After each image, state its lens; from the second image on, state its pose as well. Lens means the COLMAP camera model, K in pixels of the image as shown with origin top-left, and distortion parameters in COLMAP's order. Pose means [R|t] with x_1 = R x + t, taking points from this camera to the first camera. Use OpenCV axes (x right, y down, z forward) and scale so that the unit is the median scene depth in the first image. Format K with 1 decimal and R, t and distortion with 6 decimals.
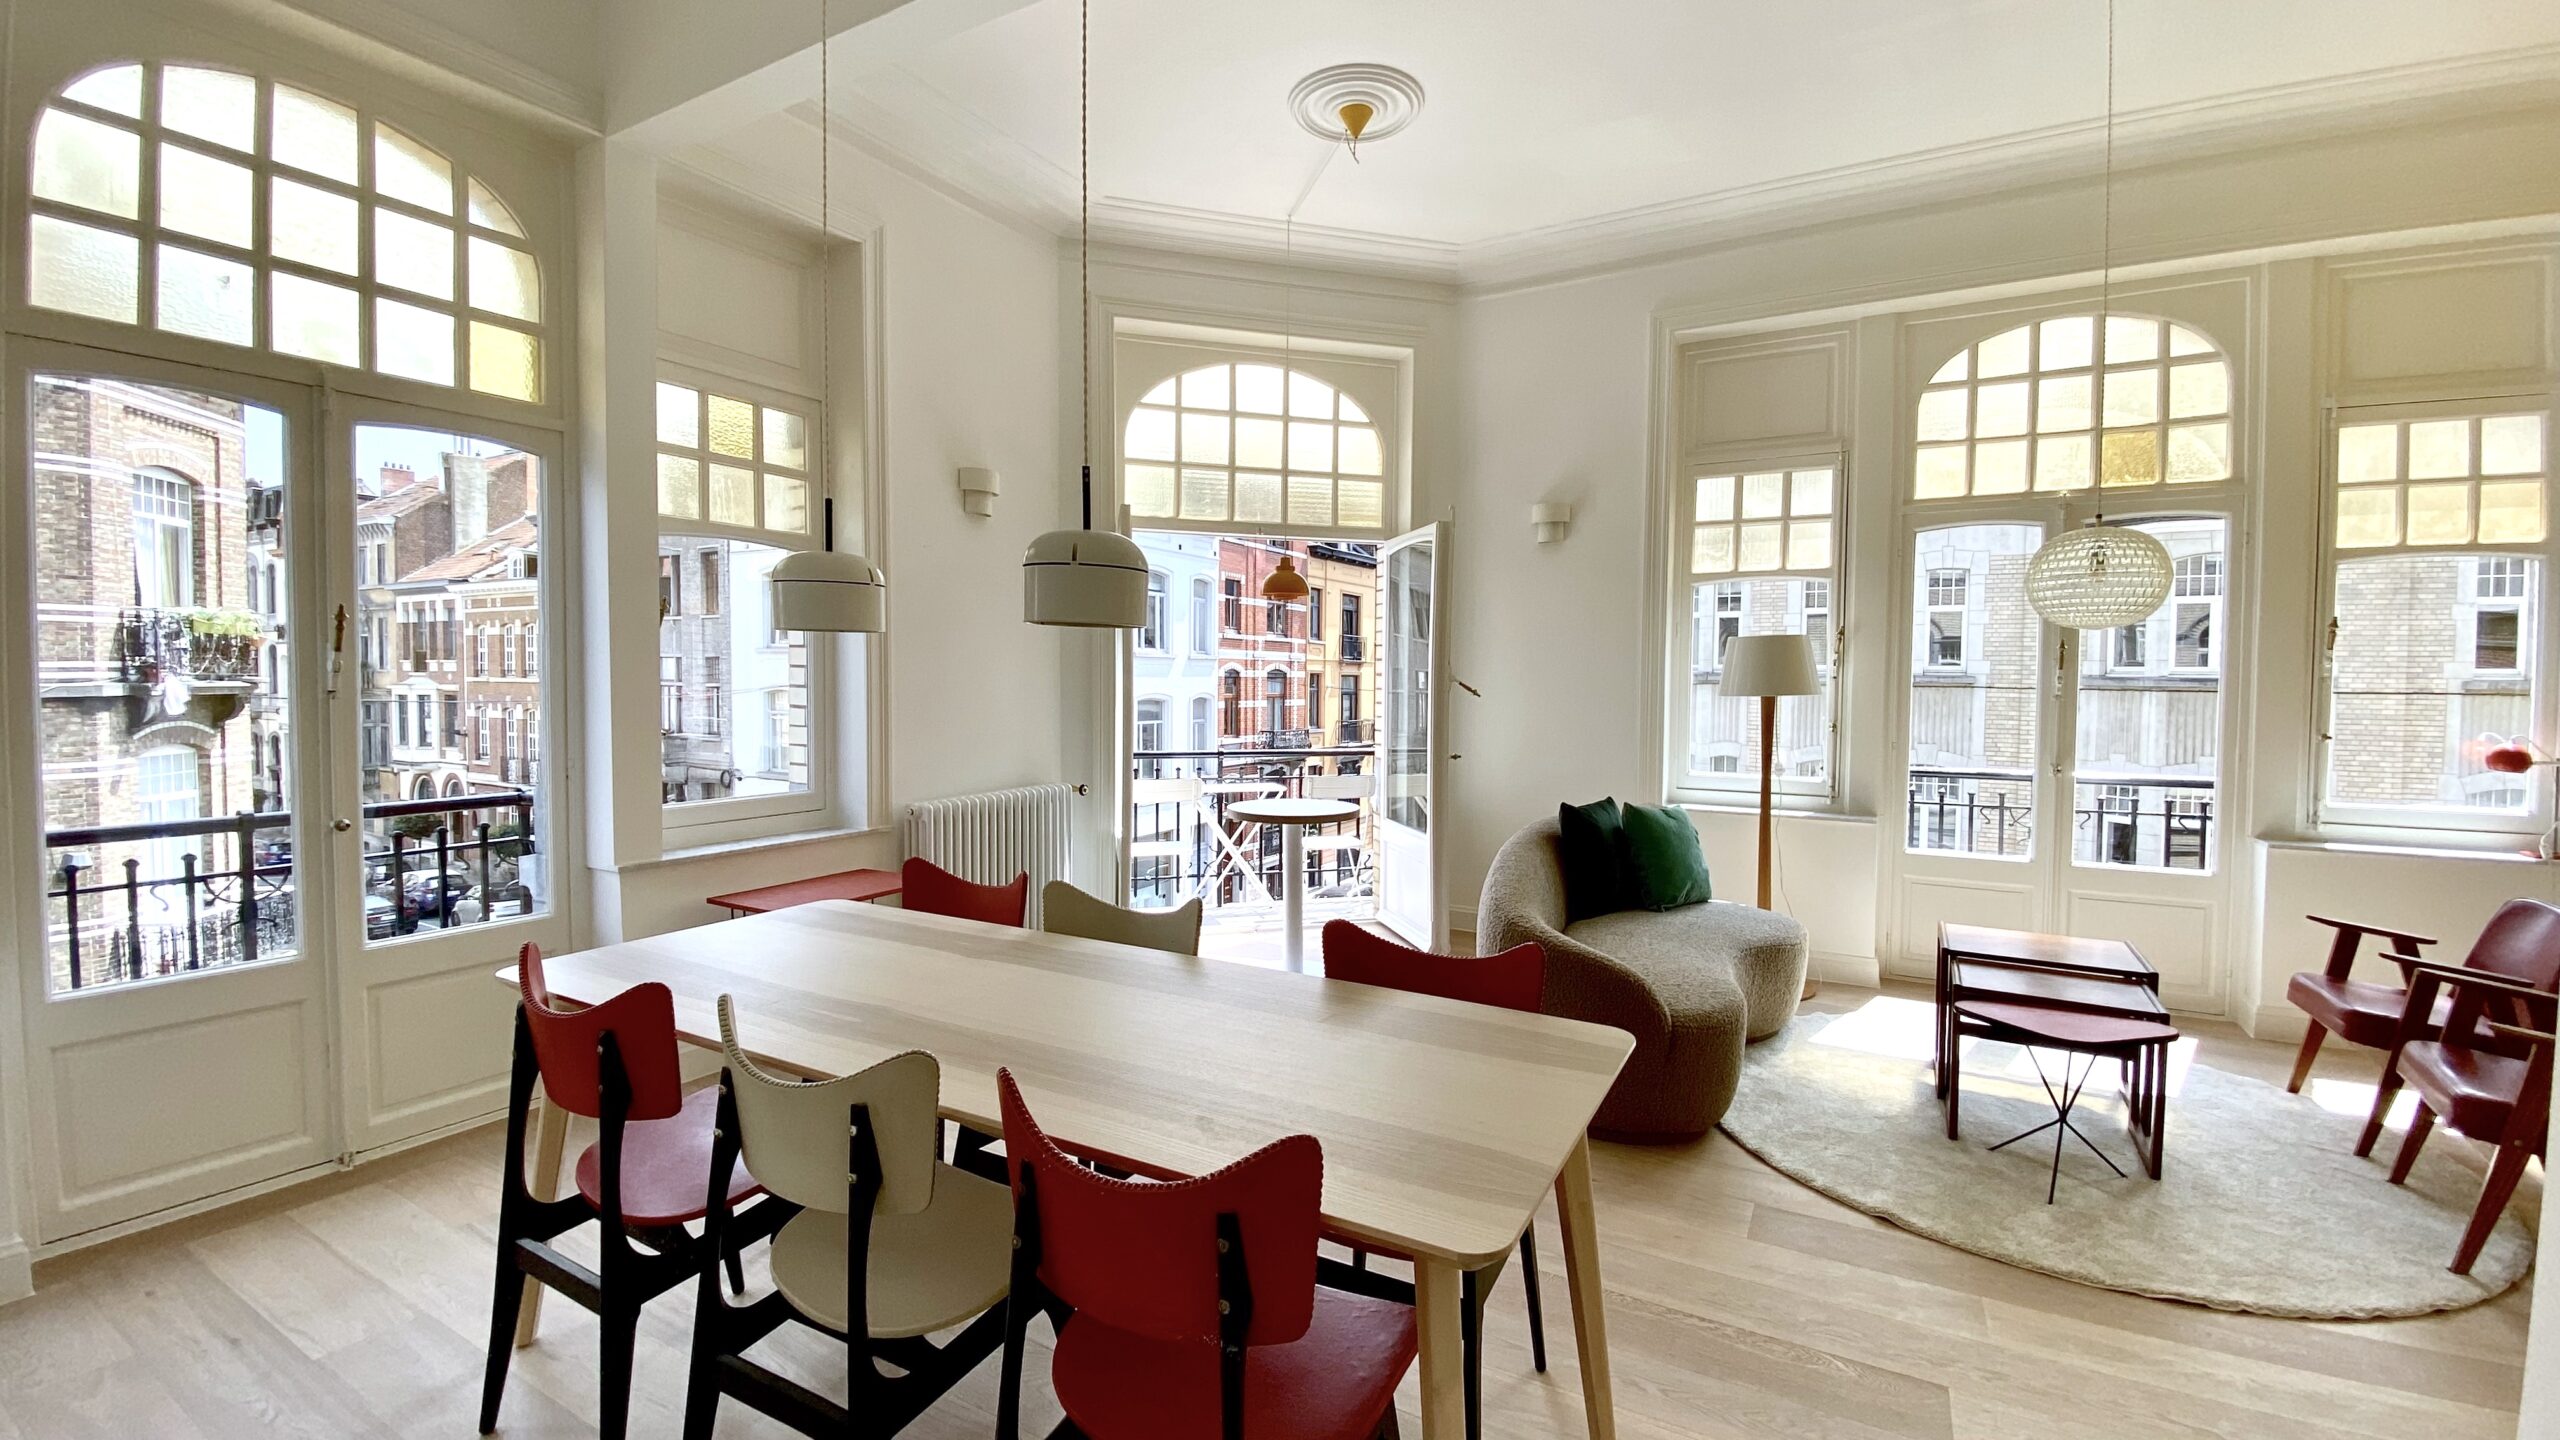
lens RADIAL K [[1028.8, 0, 1281.6], [0, 1028.8, 713.5], [0, 0, 1]] dist [0.011143, -0.016561]
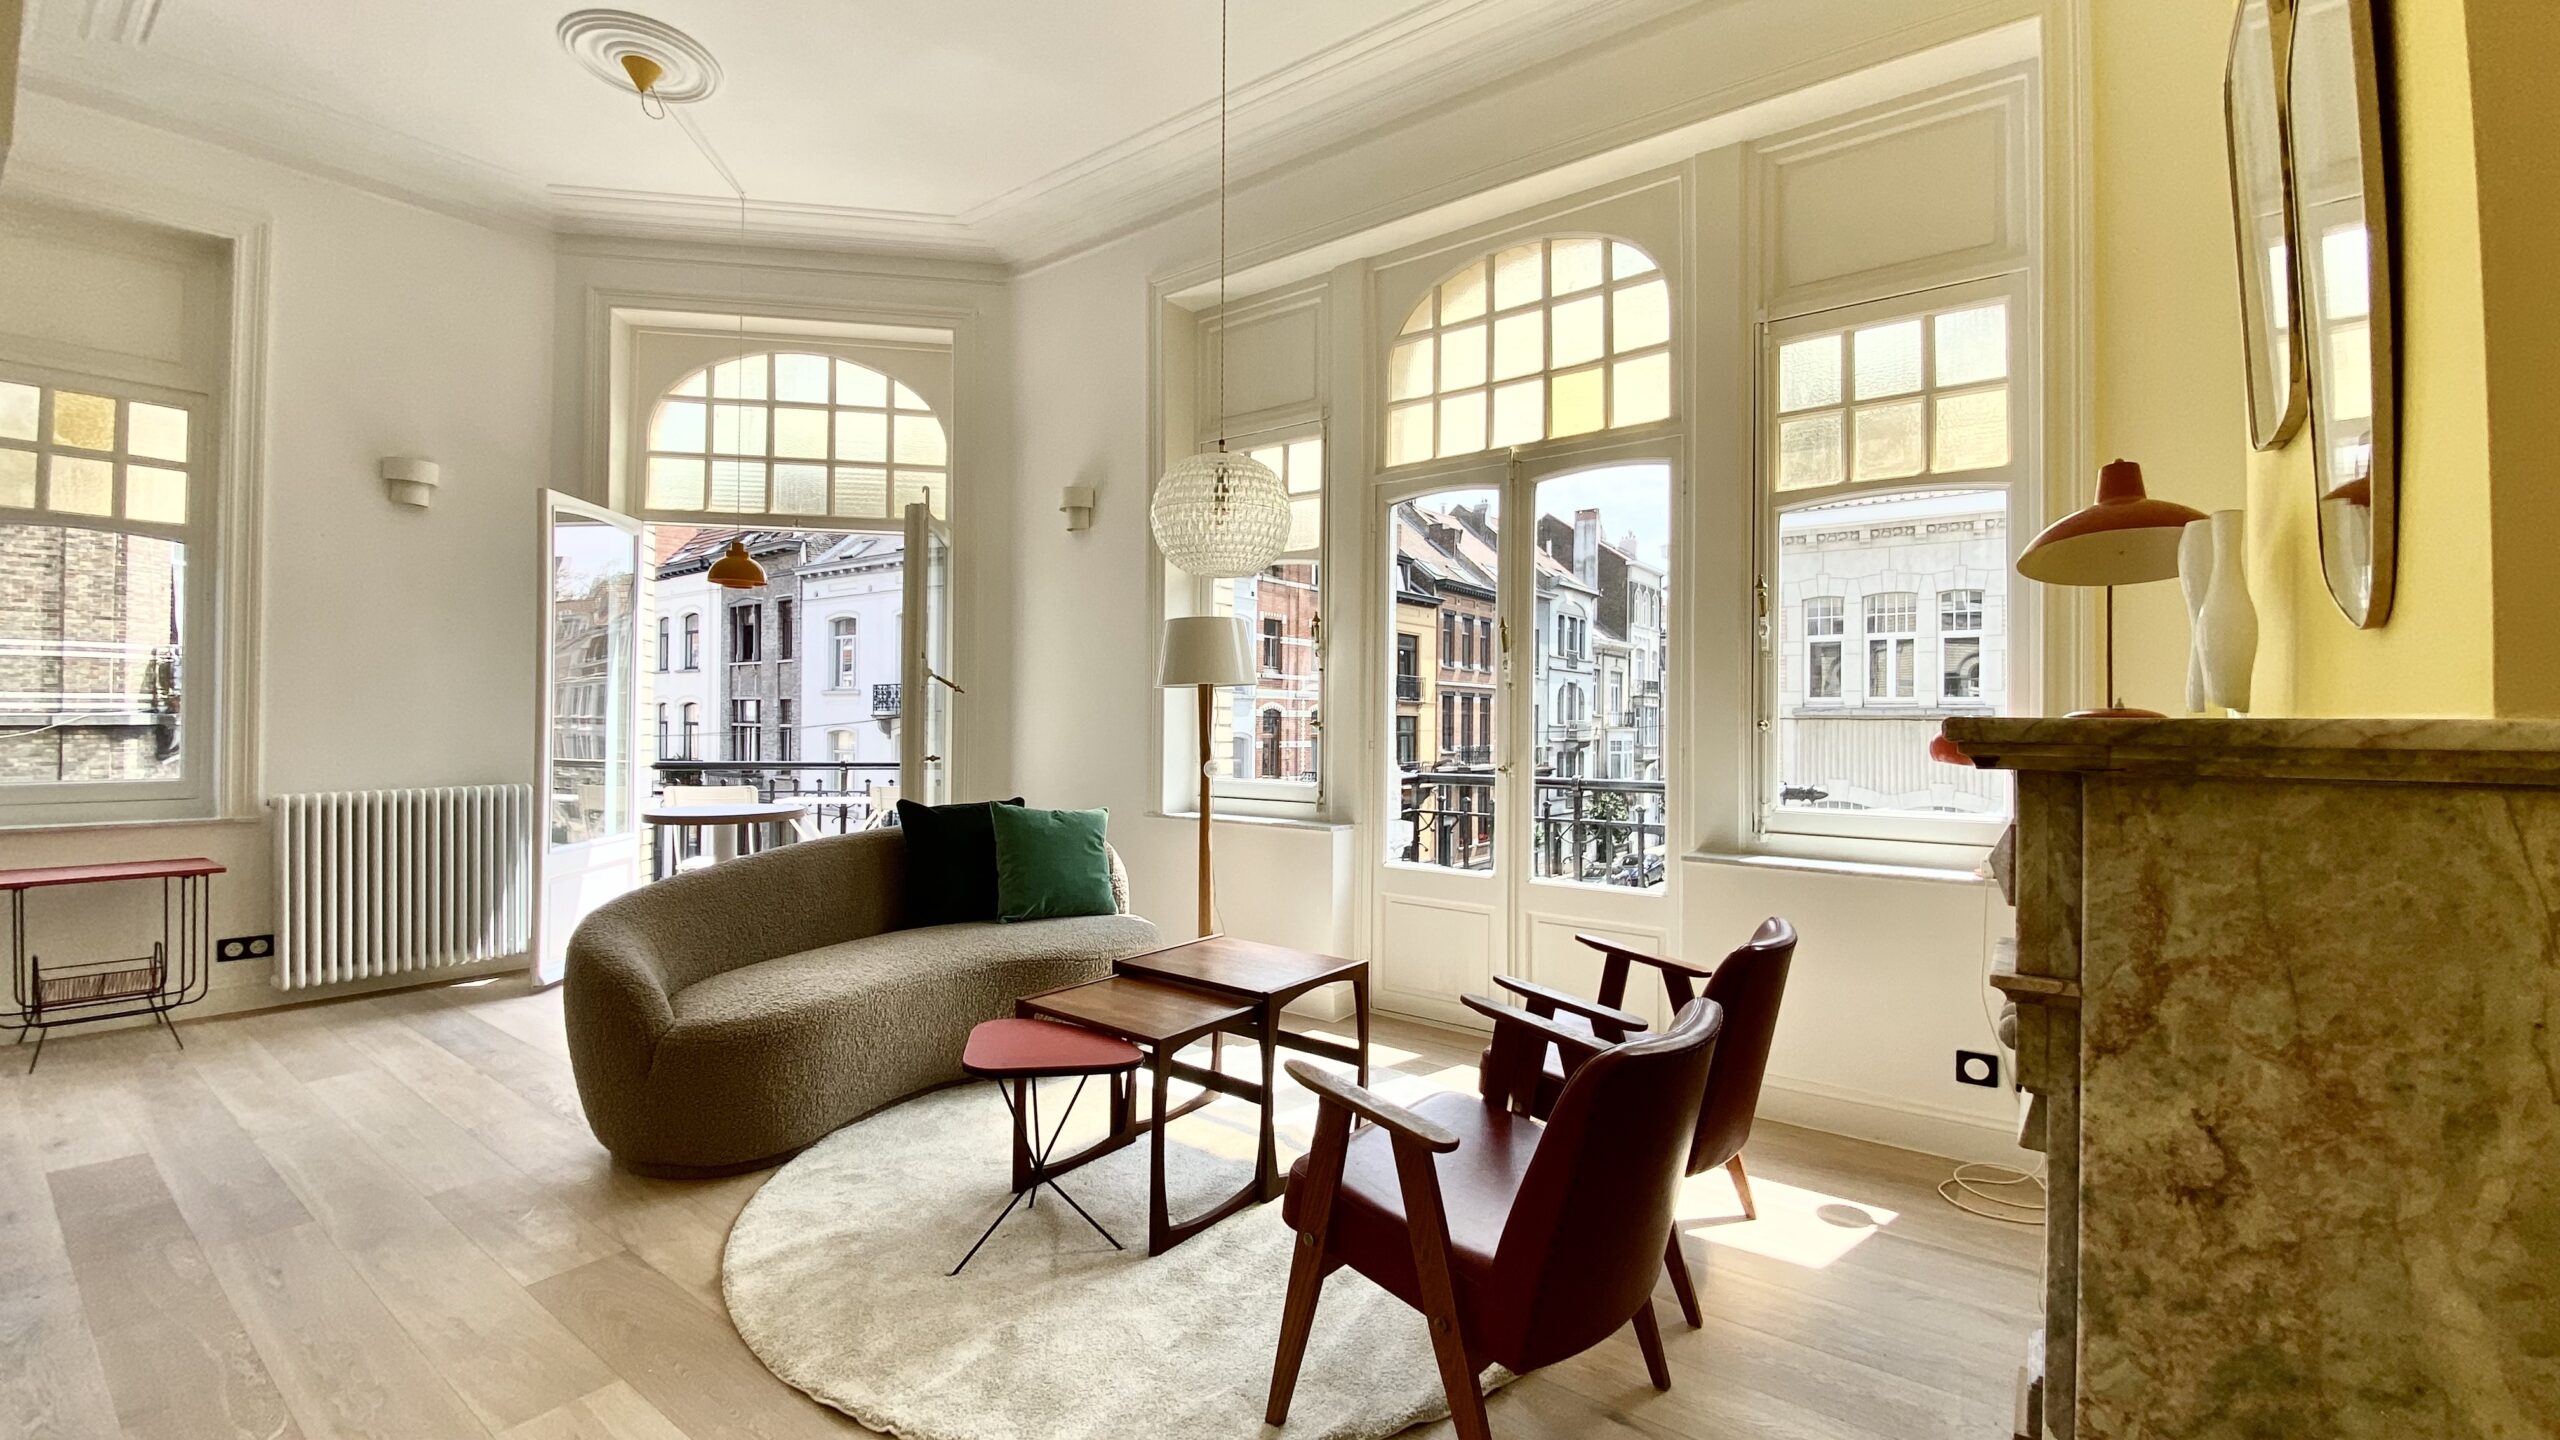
lens RADIAL K [[1028.8, 0, 1292.2], [0, 1028.8, 718.9], [0, 0, 1]] dist [0.011143, -0.016561]
pose [[0.994045, -0.000739, -0.108968, 0.216637], [-0.003601, 0.999208, -0.039631, 0.015384], [0.108911, 0.039787, 0.993255, 0.043342]]
